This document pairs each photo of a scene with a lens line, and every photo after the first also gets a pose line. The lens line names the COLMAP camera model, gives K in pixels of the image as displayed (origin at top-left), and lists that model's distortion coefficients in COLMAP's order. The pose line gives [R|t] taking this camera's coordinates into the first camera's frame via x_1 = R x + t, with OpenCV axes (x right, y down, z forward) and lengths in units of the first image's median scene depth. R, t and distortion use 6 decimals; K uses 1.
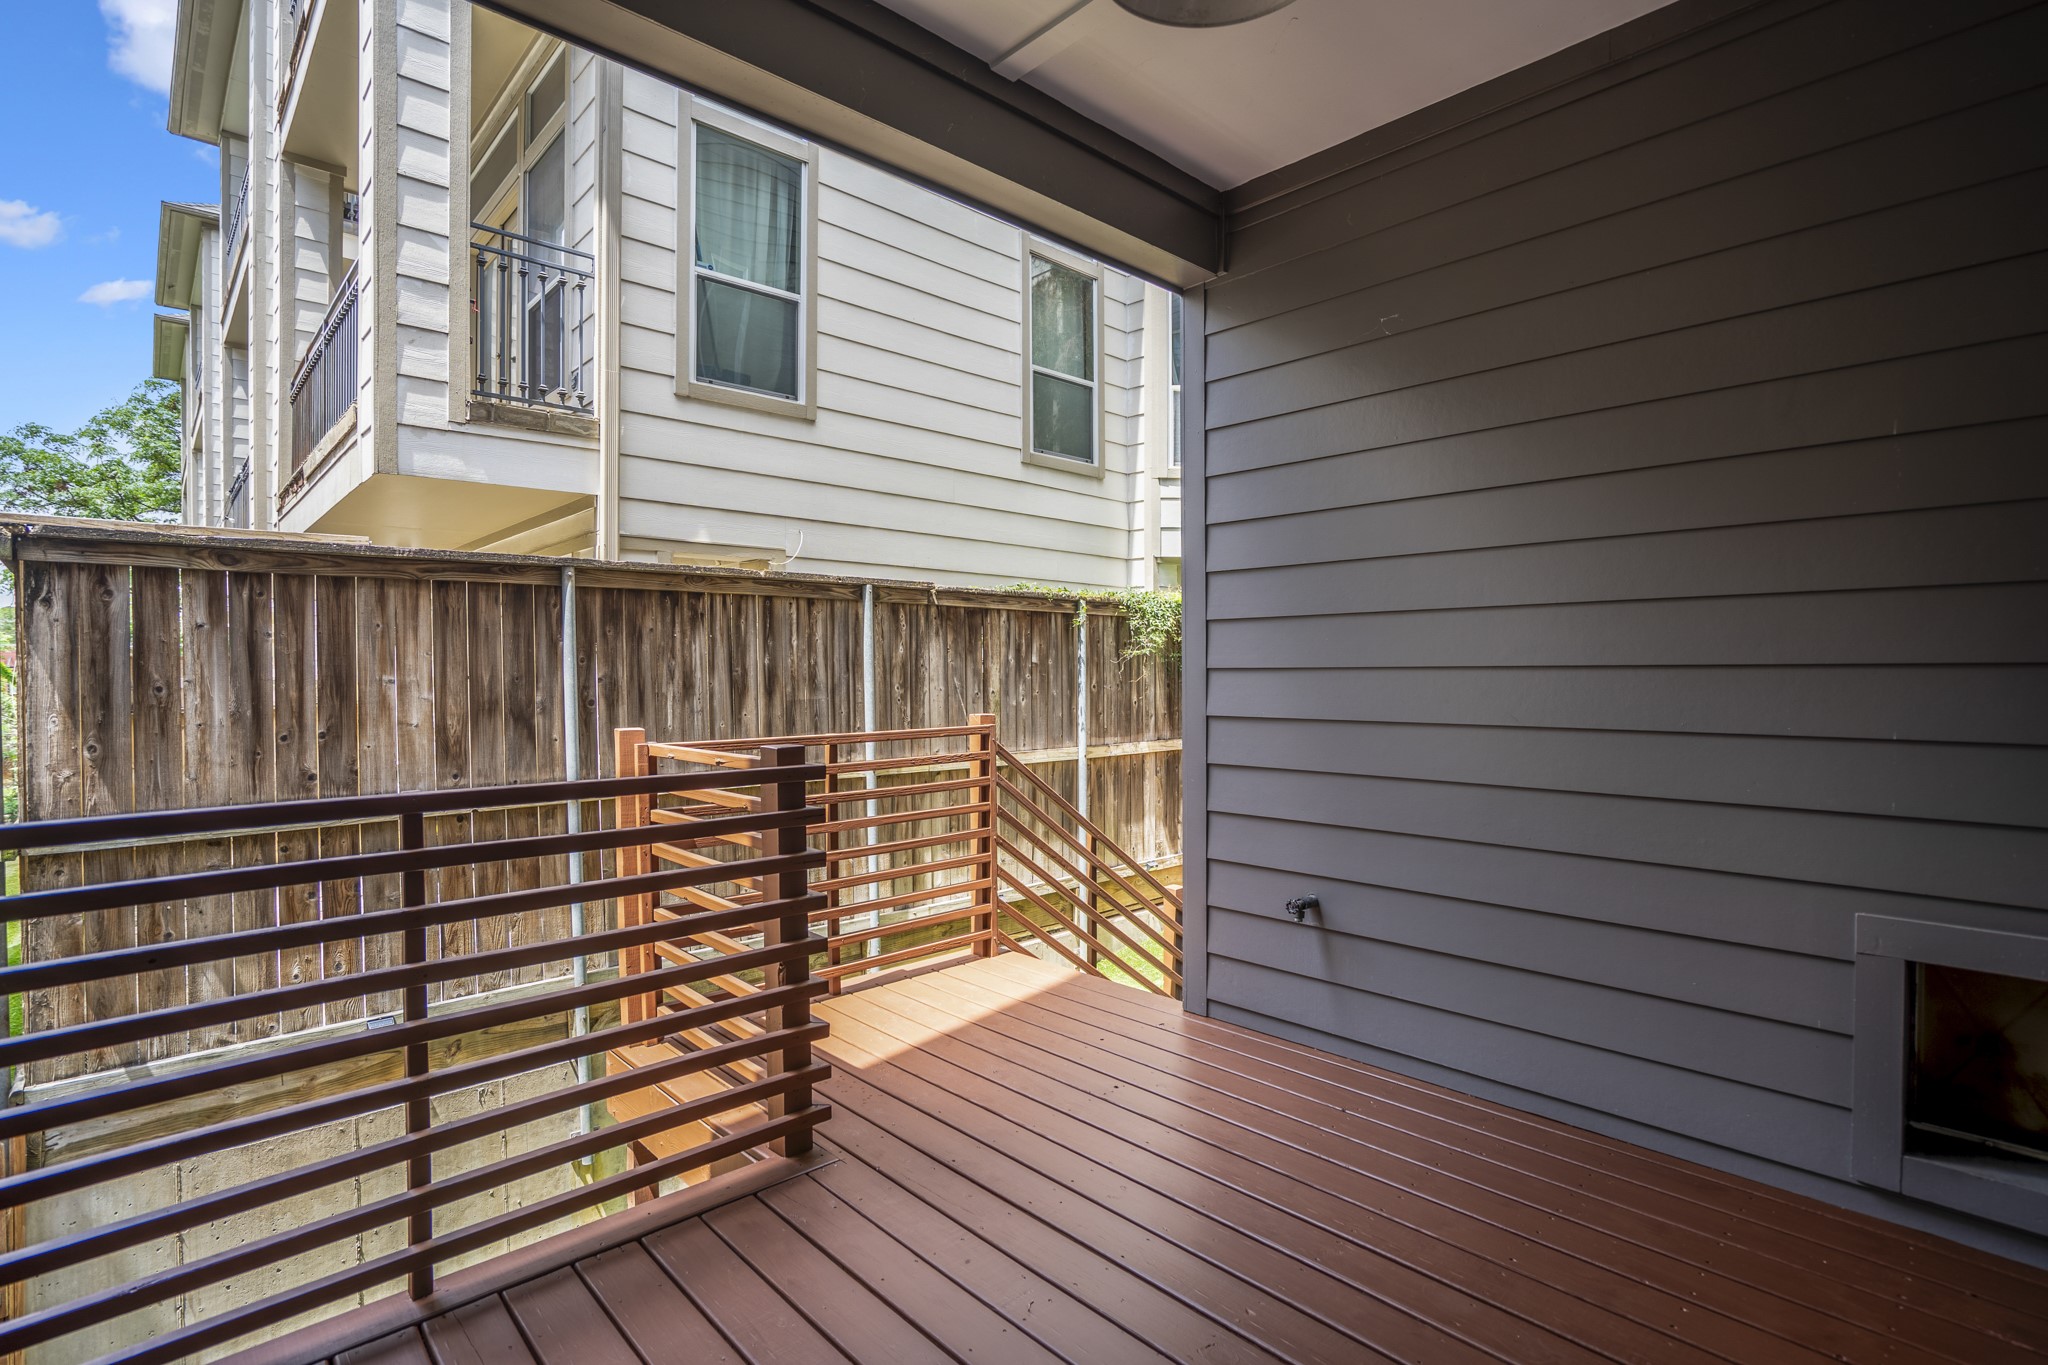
lens RADIAL K [[973.1, 0, 1029.7], [0, 973.1, 670.5], [0, 0, 1]] dist [0.000278, 0.000285]
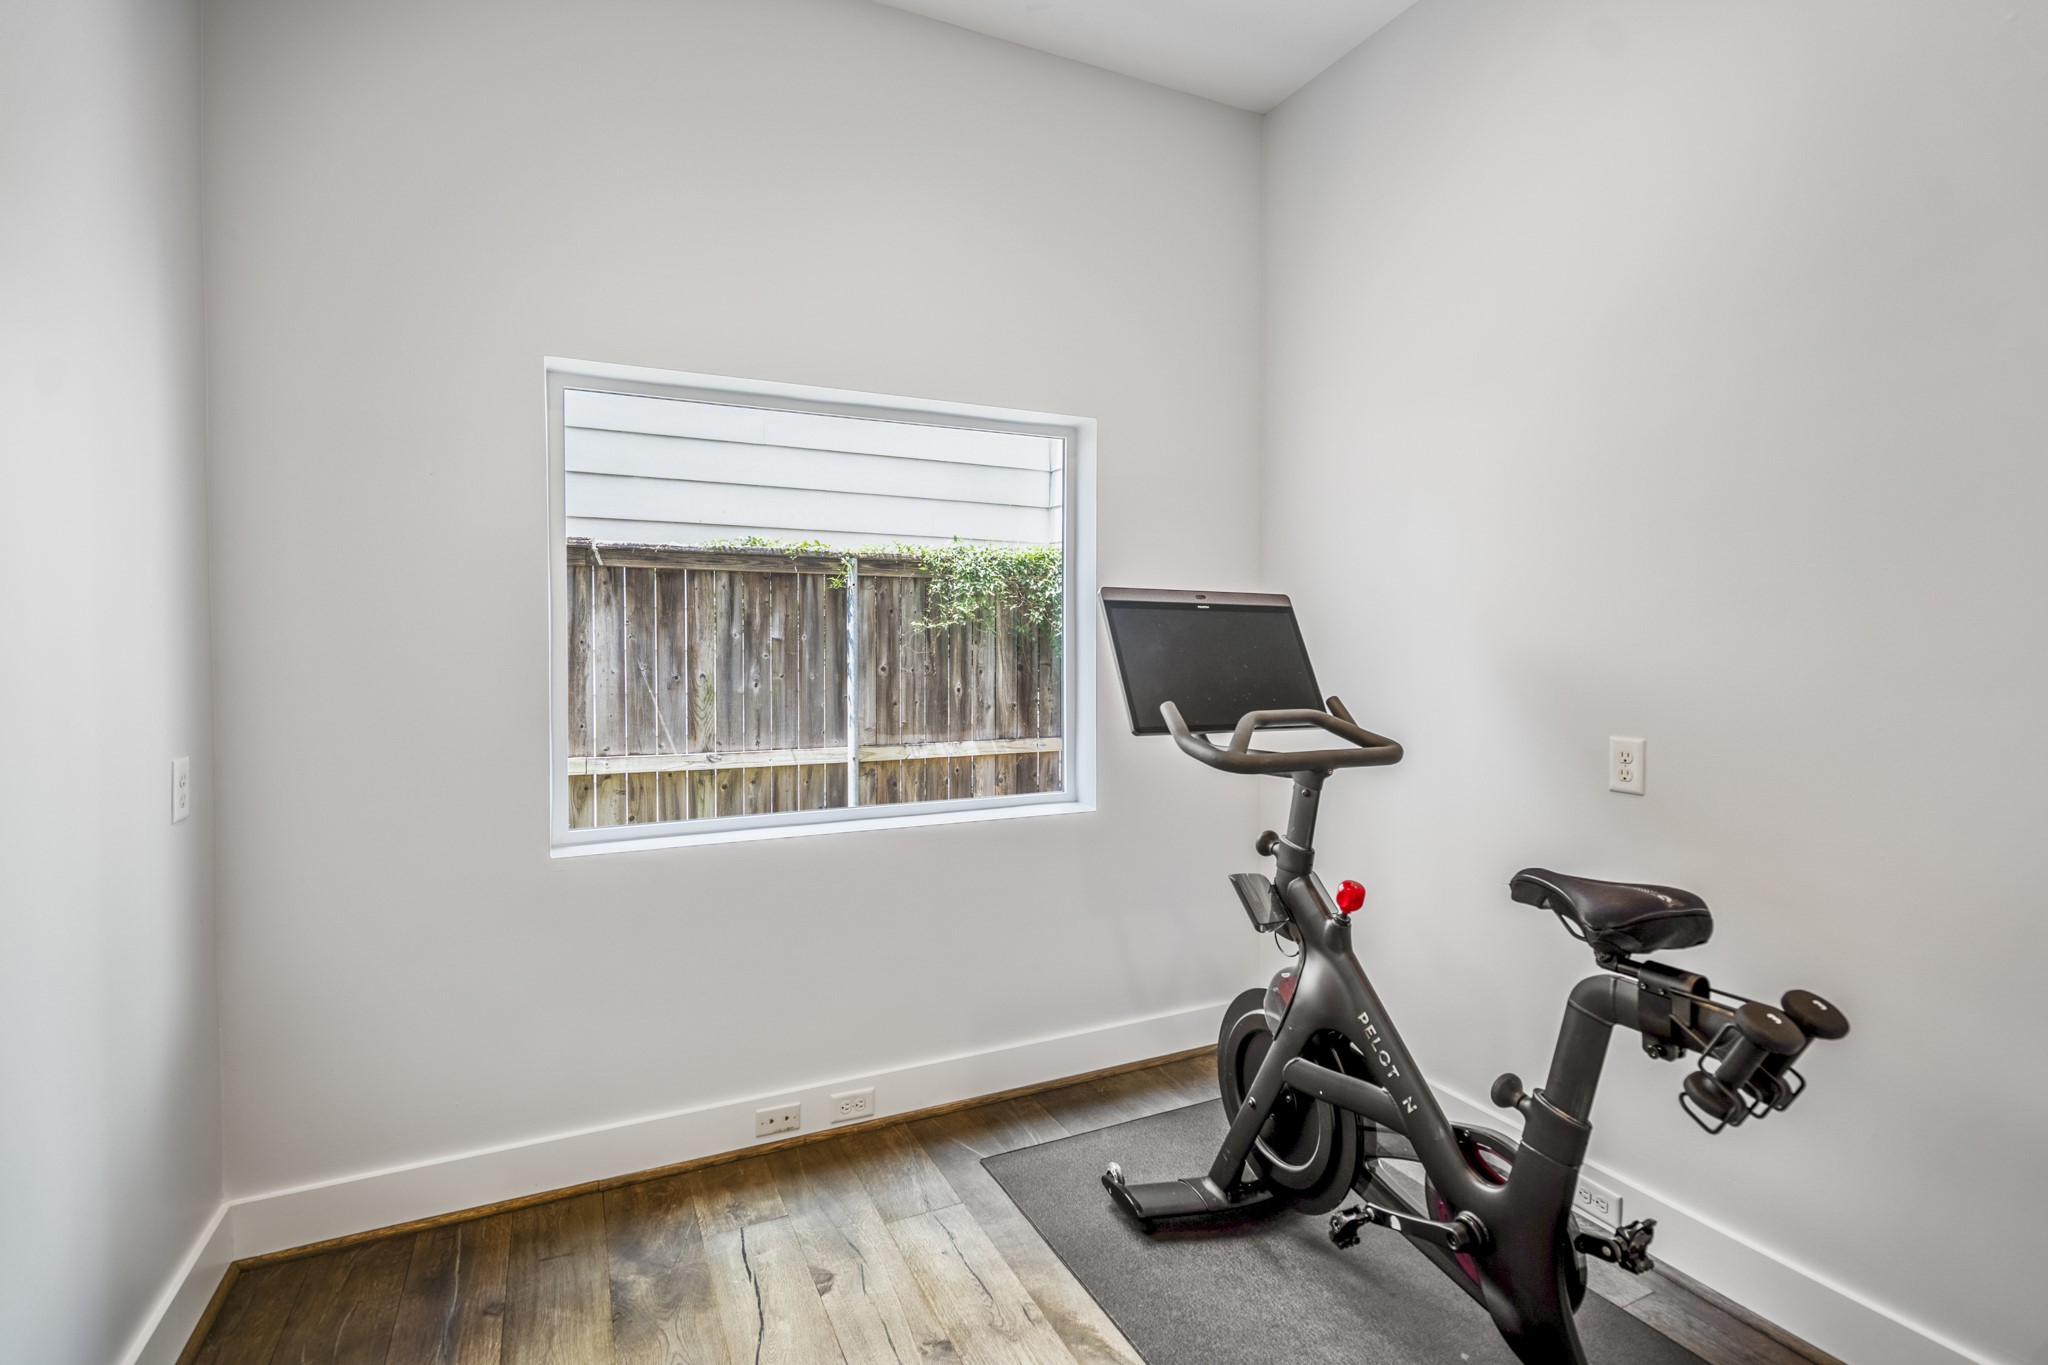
lens RADIAL K [[973.1, 0, 1029.7], [0, 973.1, 670.5], [0, 0, 1]] dist [0.000278, 0.000285]
pose [[0.954035, 0.002366, -0.299685, 0.431784], [0.002475, 0.999873, 0.015774, 0.006075], [0.299685, -0.015790, 0.953908, 0.311051]]
